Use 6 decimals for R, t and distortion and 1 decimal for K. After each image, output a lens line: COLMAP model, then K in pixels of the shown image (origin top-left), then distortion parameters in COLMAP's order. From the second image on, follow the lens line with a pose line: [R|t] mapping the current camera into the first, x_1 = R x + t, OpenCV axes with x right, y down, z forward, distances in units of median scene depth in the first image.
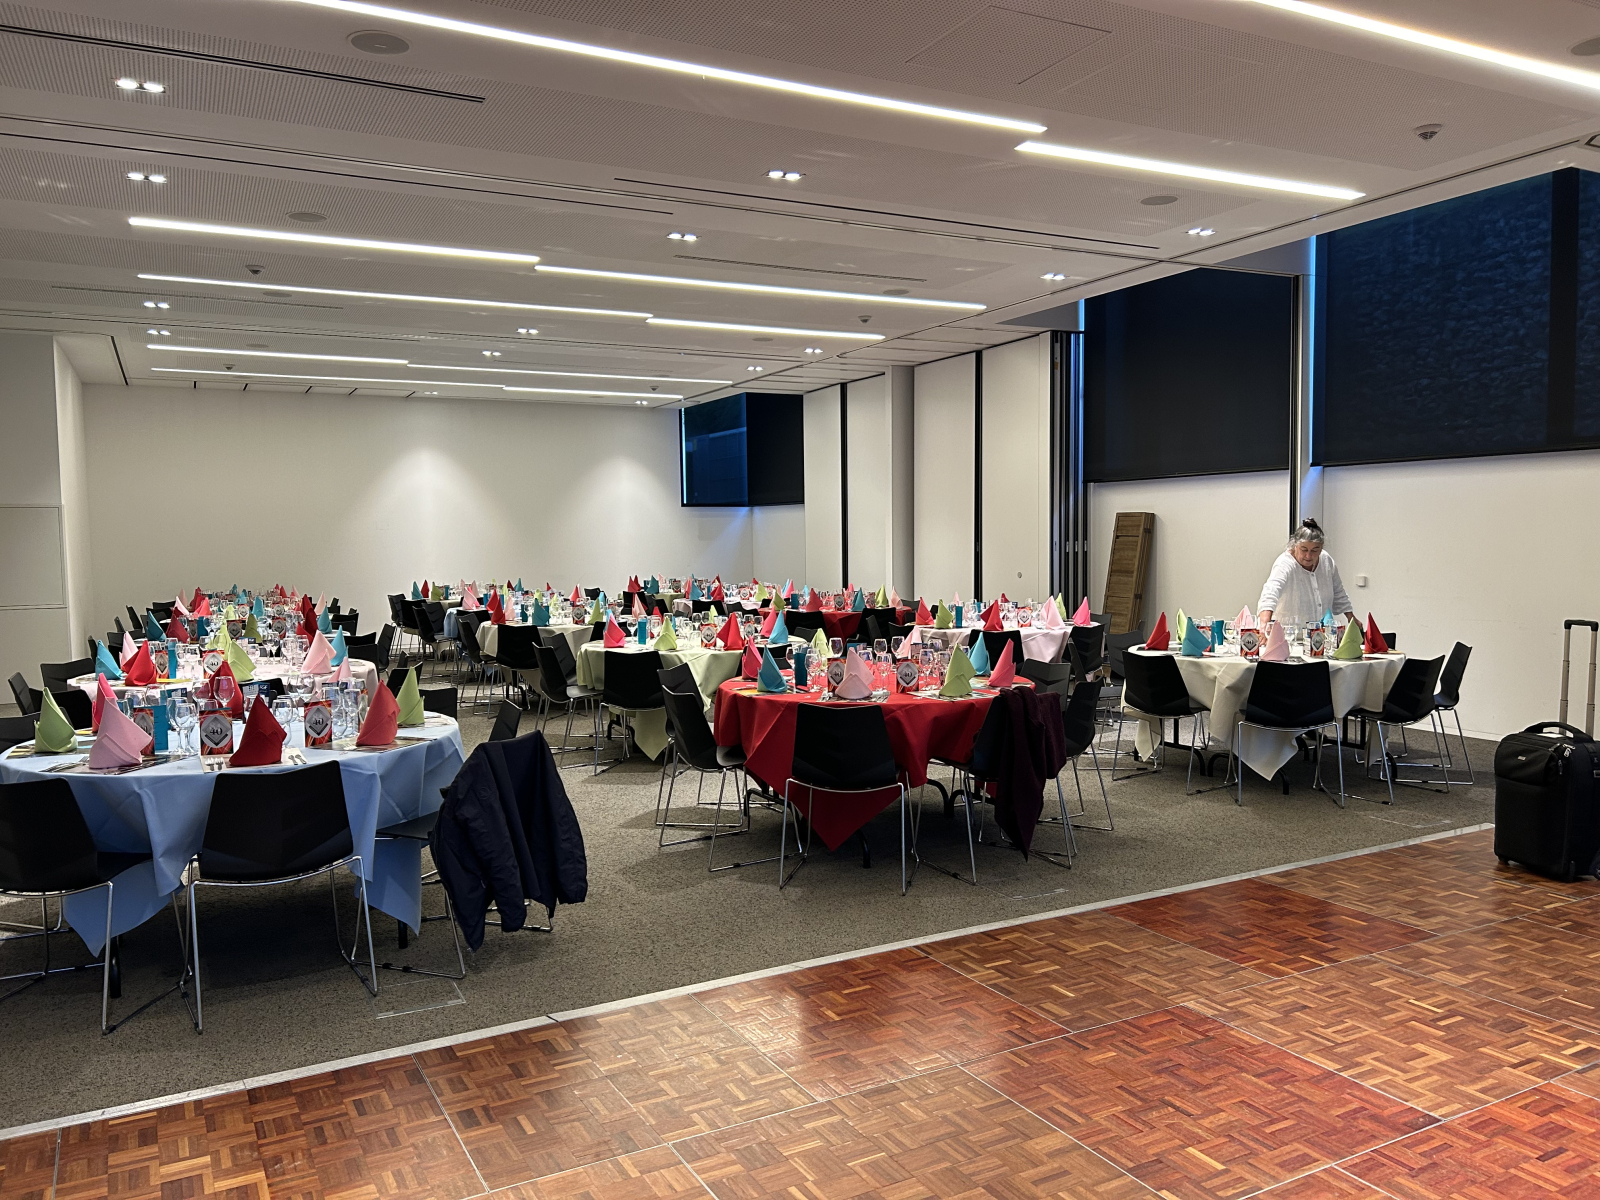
lens RADIAL K [[1206.5, 0, 794.9], [0, 1206.5, 598.2], [0, 0, 1]] dist [0.000083, -0.008437]
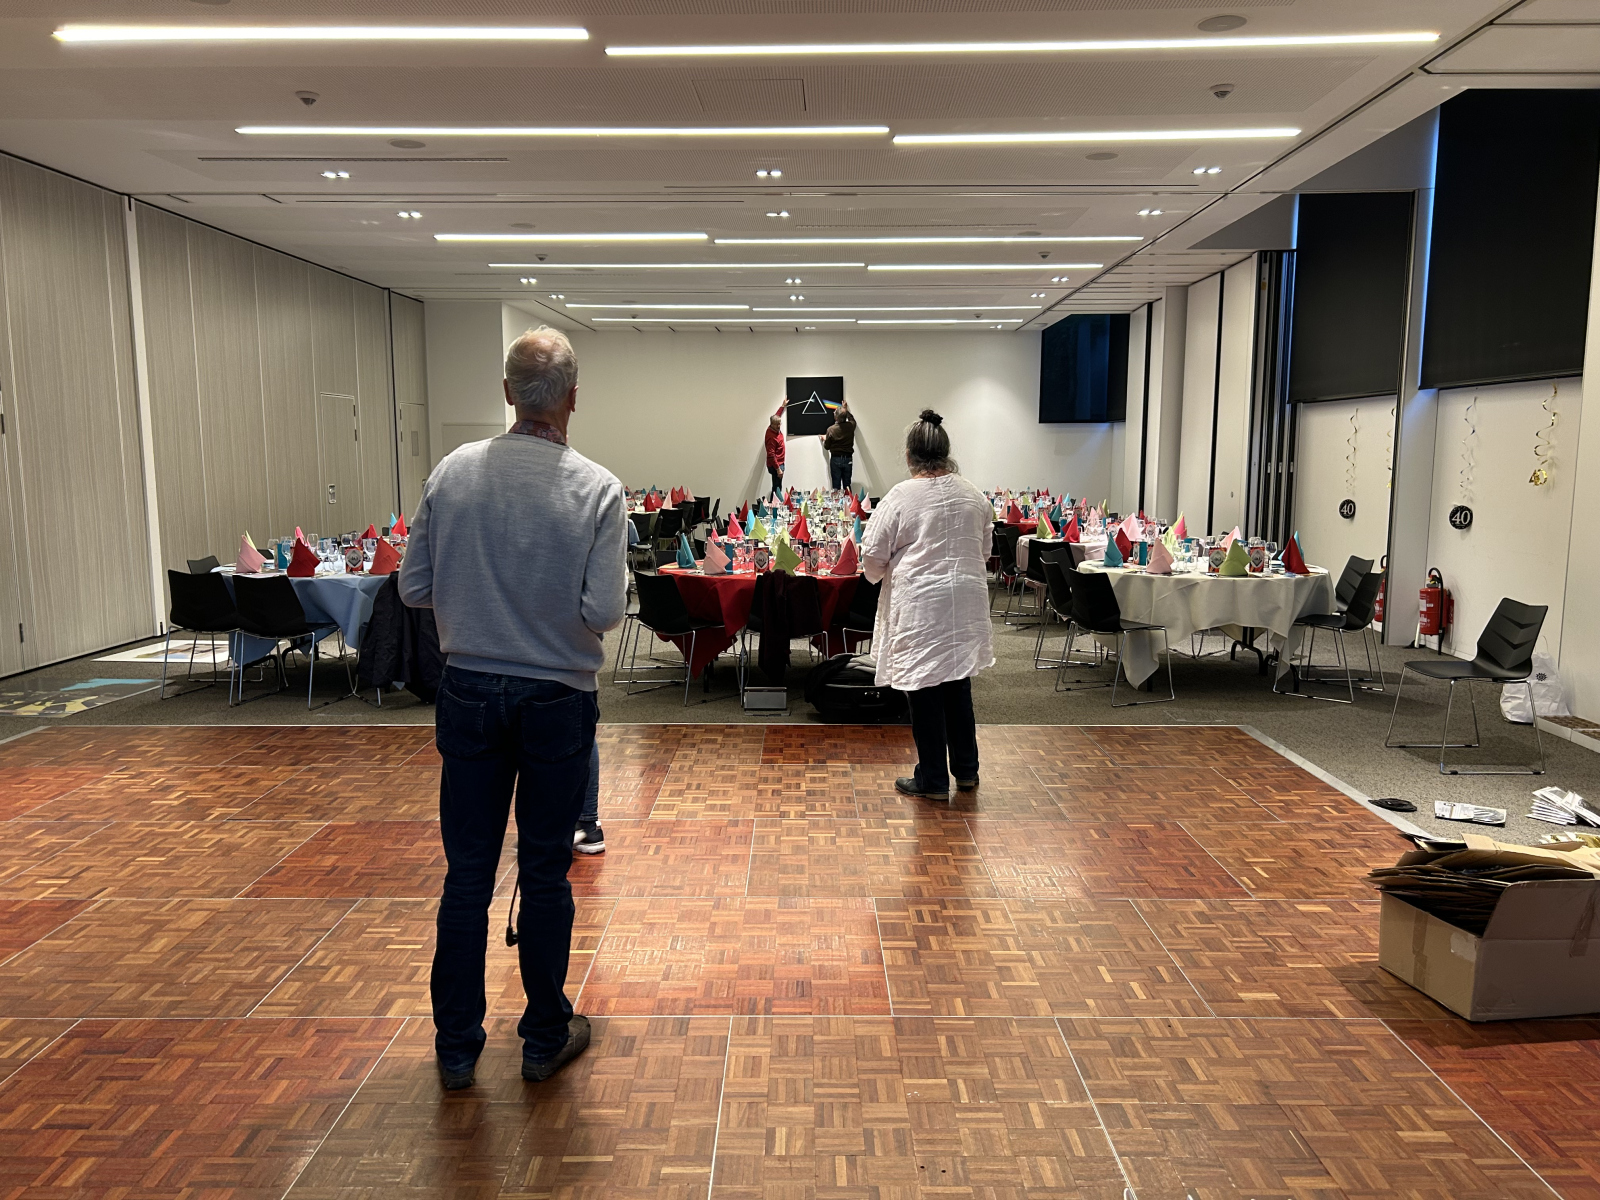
lens RADIAL K [[1206.5, 0, 802.9], [0, 1206.5, 611.5], [0, 0, 1]] dist [0.000083, -0.008437]
pose [[0.885480, 0.072486, -0.458989, 0.358715], [-0.033469, 0.995142, 0.092590, -0.003061], [0.463471, -0.066625, 0.883604, -0.086772]]
